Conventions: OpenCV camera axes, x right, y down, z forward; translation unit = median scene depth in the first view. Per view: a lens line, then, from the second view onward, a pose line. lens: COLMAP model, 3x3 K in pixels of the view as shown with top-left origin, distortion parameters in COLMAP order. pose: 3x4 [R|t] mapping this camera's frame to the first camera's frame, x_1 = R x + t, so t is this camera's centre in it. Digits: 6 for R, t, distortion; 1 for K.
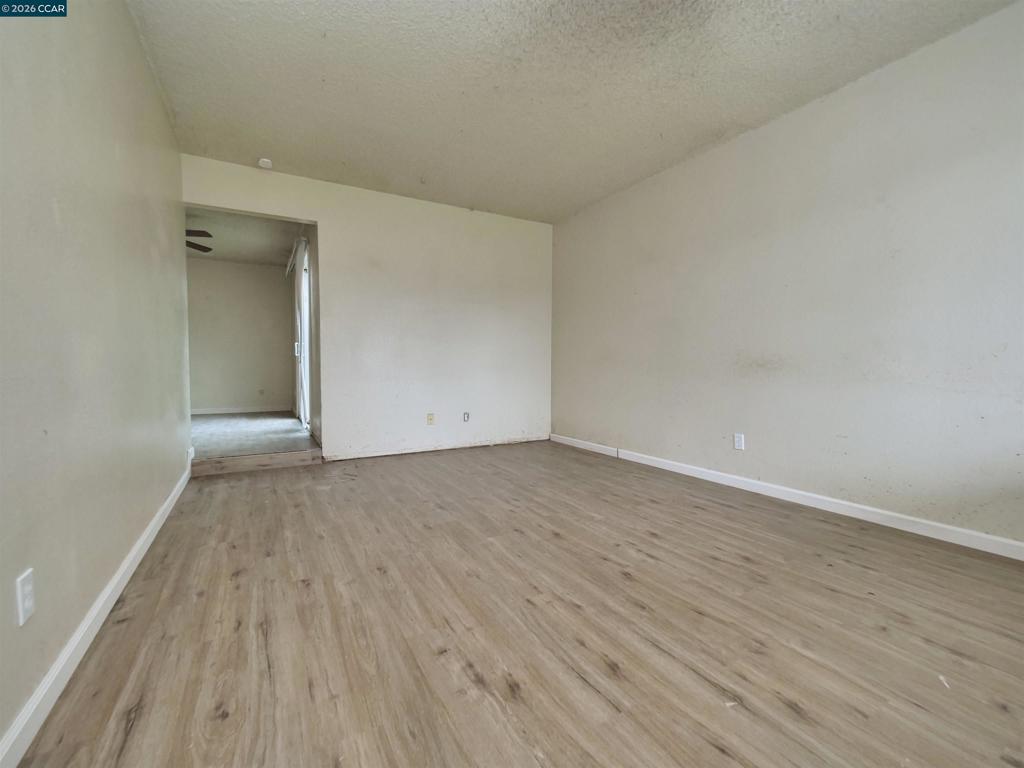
lens RADIAL K [[407.8, 0, 512.0], [0, 407.8, 384.0], [0, 0, 1]] dist [0.007990, -0.000077]
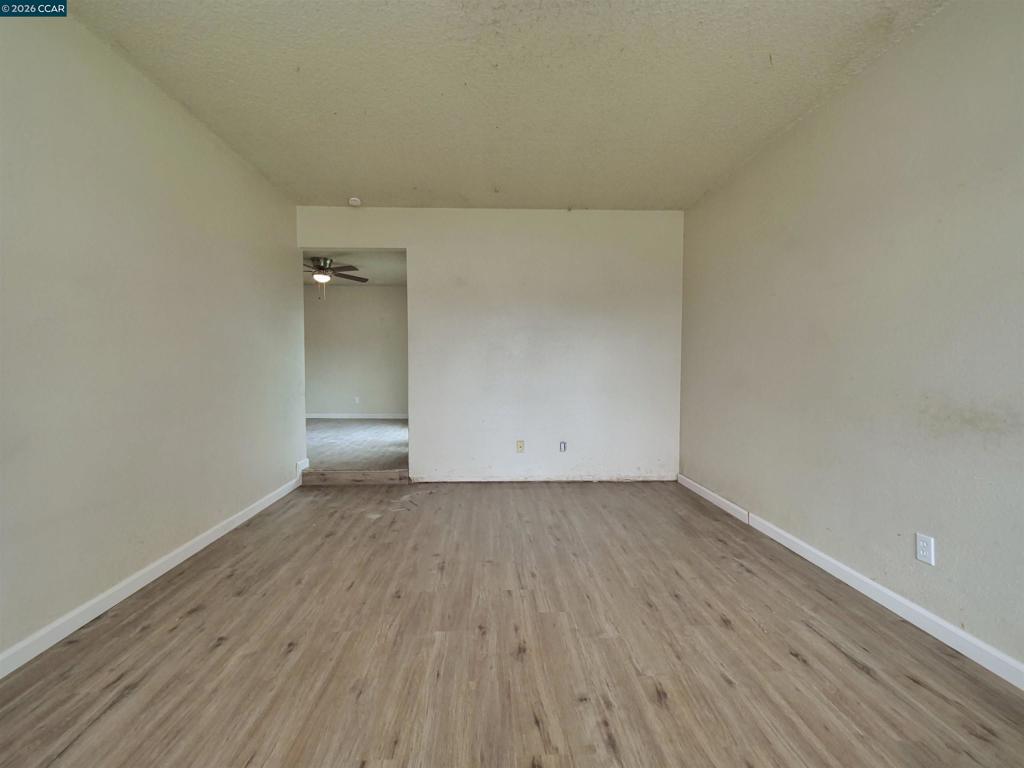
lens RADIAL K [[427.3, 0, 502.8], [0, 427.3, 382.3], [0, 0, 1]] dist [0.002676, -0.000087]
pose [[0.899689, 0.016694, -0.436212, 0.305525], [-0.024793, 0.999610, -0.012879, -0.075226], [0.435826, 0.022402, 0.899752, 0.215160]]
